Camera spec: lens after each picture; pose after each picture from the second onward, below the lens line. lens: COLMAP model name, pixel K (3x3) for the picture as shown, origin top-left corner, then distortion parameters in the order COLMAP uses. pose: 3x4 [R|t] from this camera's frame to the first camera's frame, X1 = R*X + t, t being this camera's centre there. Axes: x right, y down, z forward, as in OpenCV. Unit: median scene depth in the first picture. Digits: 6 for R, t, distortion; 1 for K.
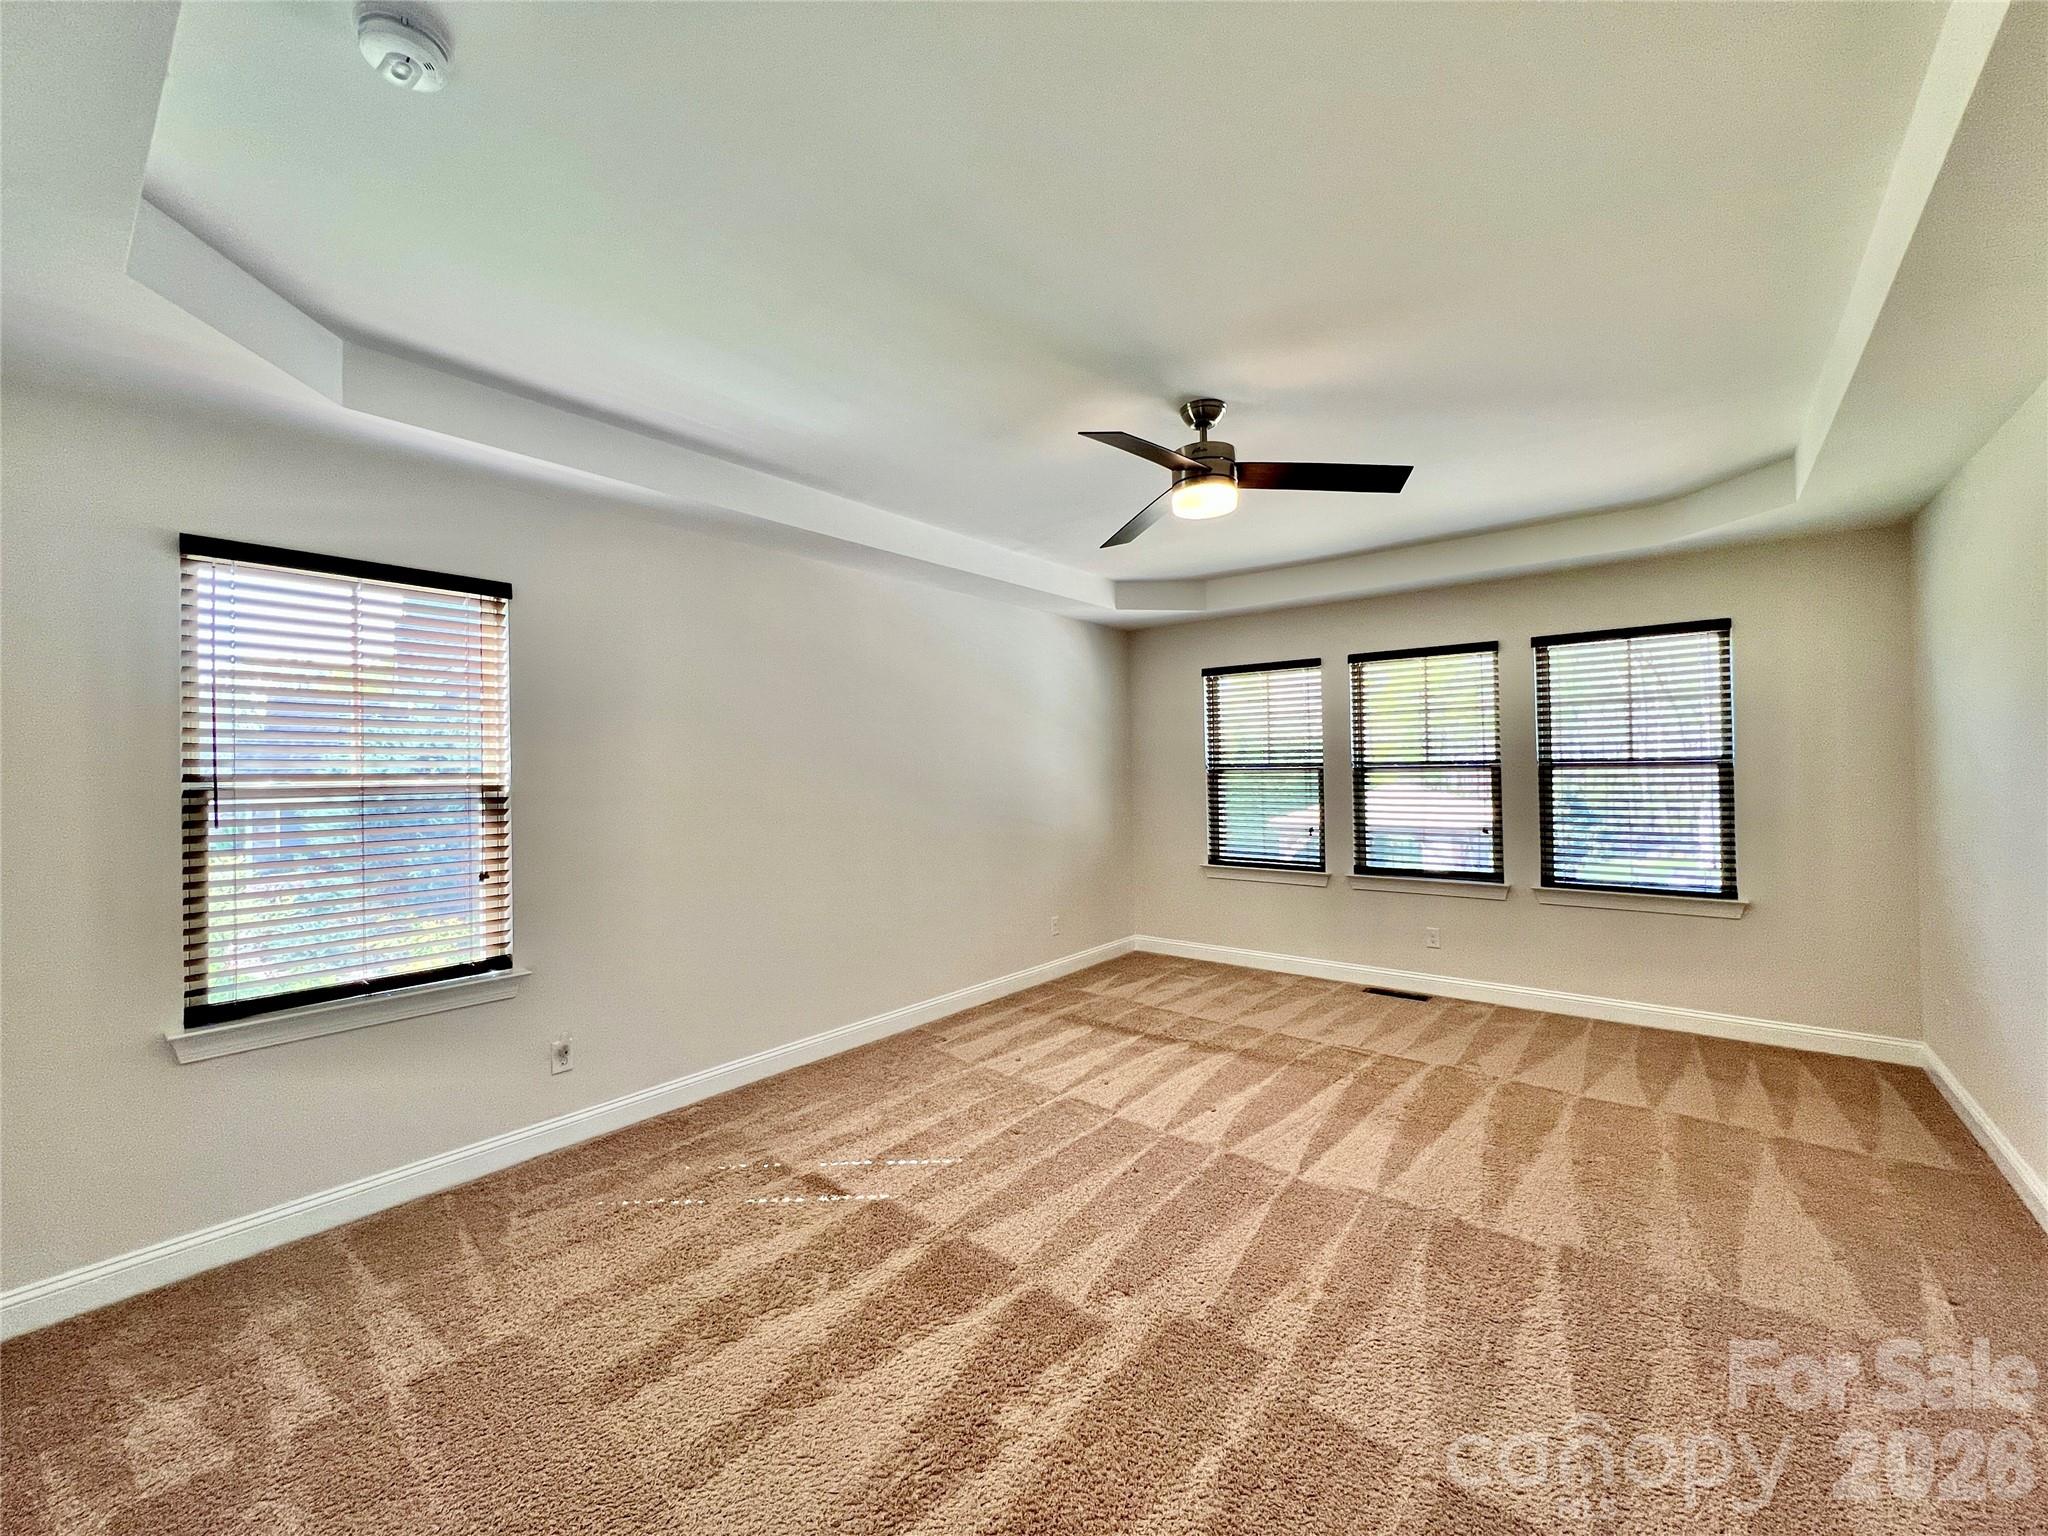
lens RADIAL K [[825.9, 0, 1032.4], [0, 825.9, 764.7], [0, 0, 1]] dist [-0.000911, 0.000244]
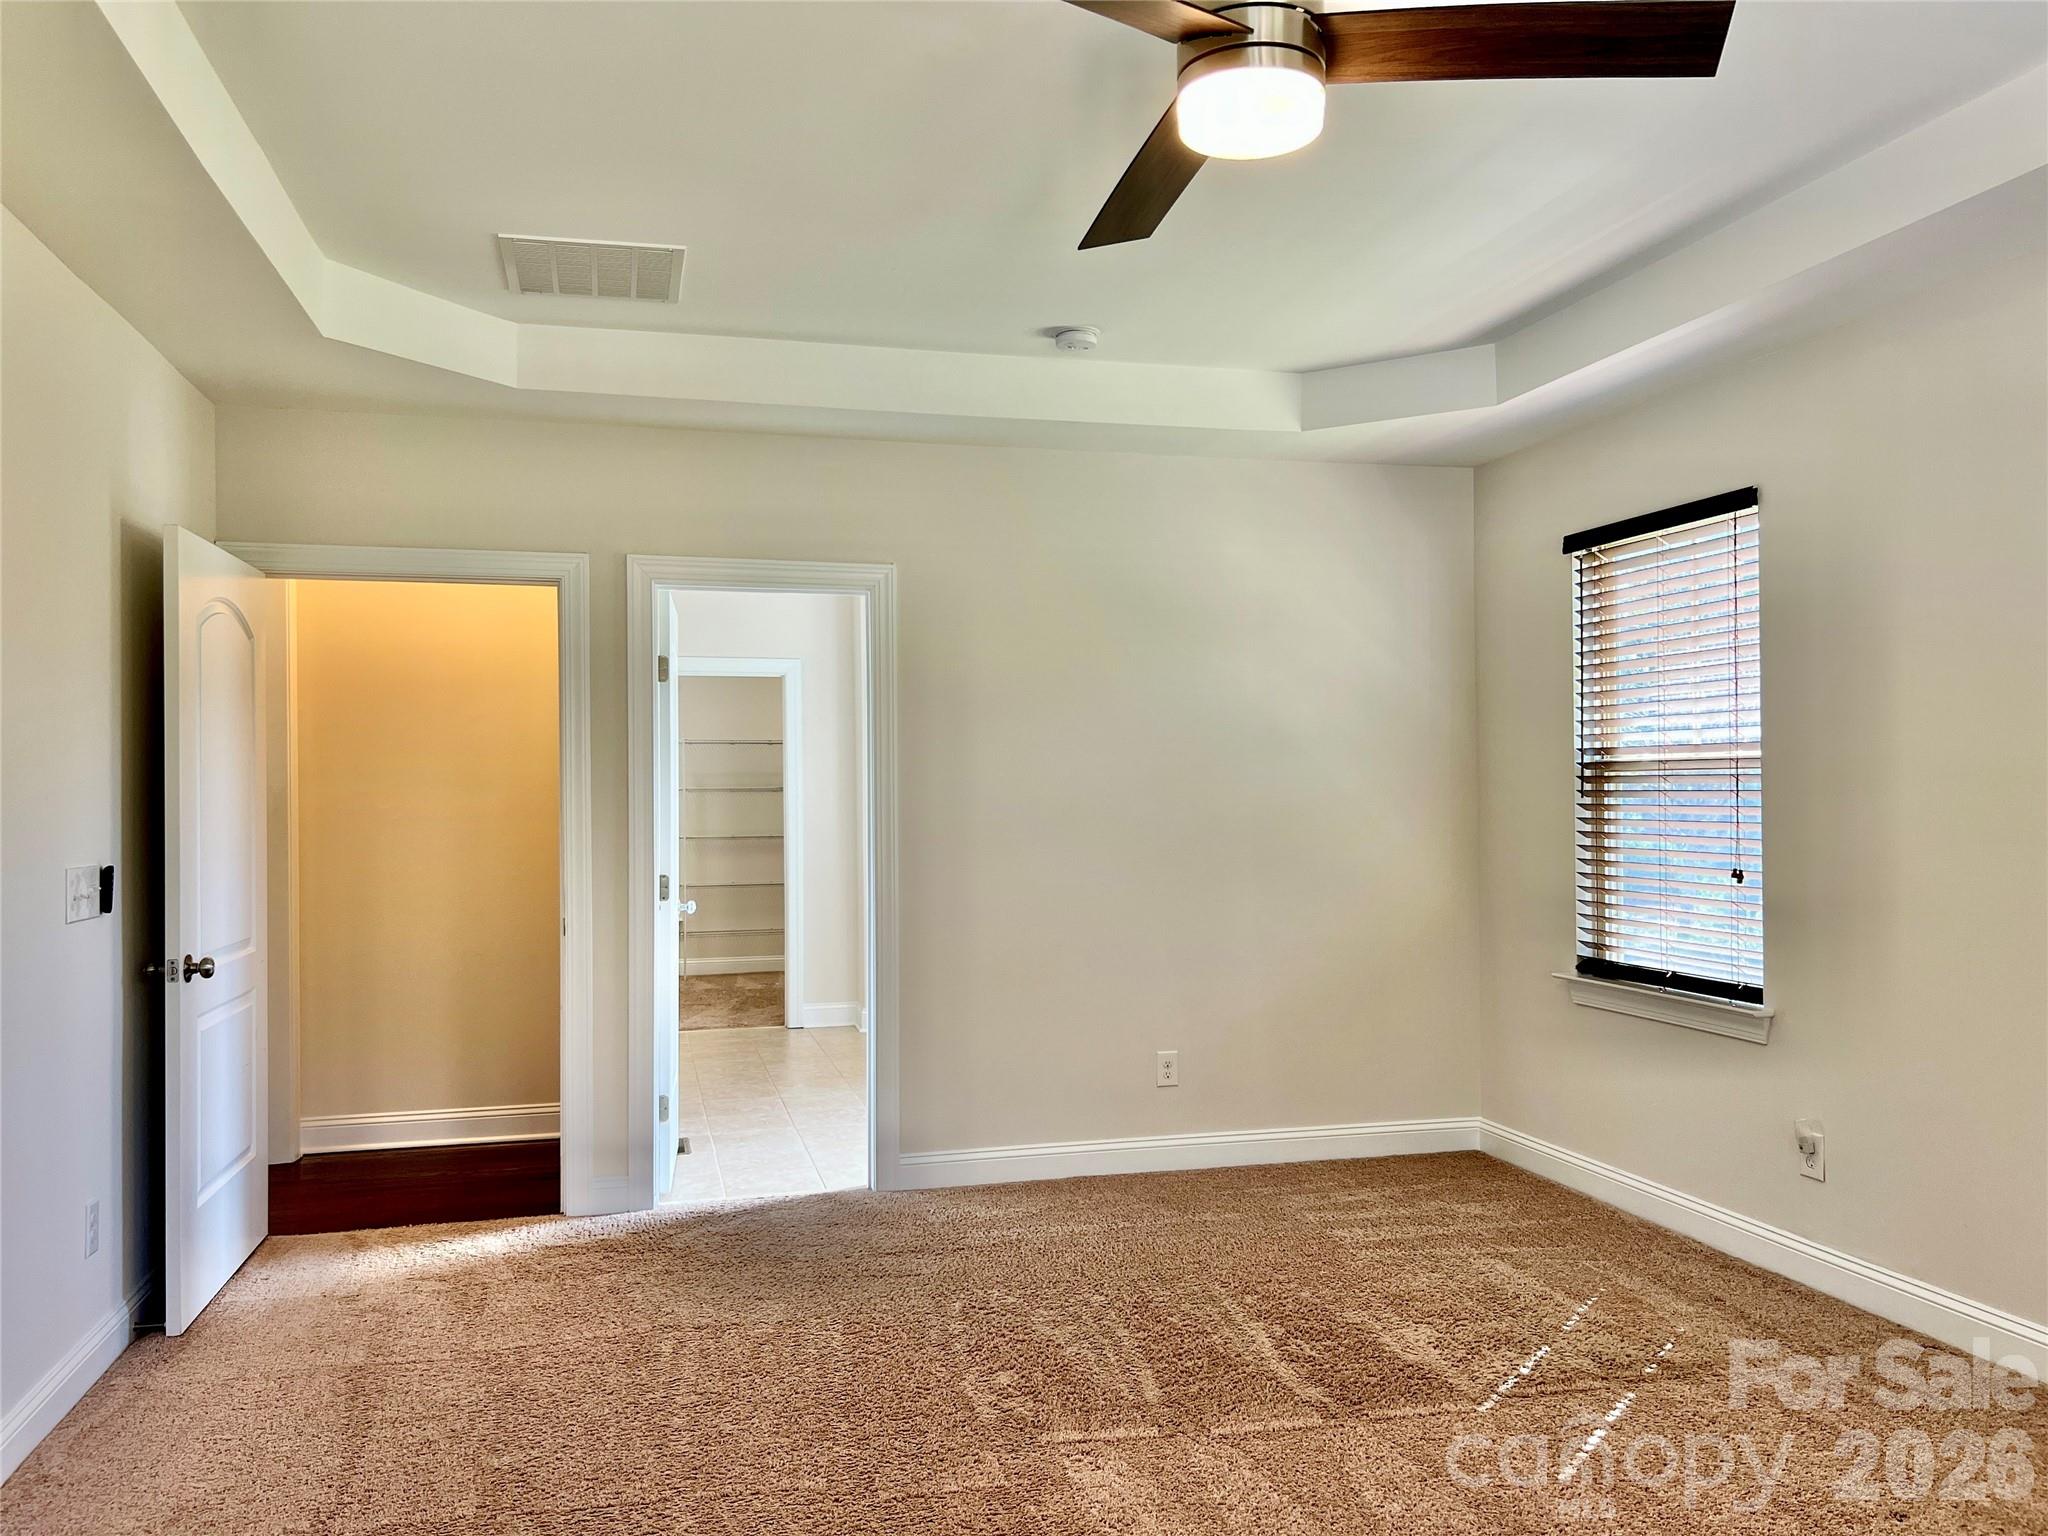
lens RADIAL K [[1628.4, 0, 1024.0], [0, 1628.4, 768.0], [0, 0, 1]] dist [0.004259, 0.001405]
pose [[-0.586437, 0.008482, -0.809950, 1.158240], [0.017859, 0.999837, -0.002460, 0.029305], [0.809798, -0.015907, -0.586494, 1.609619]]
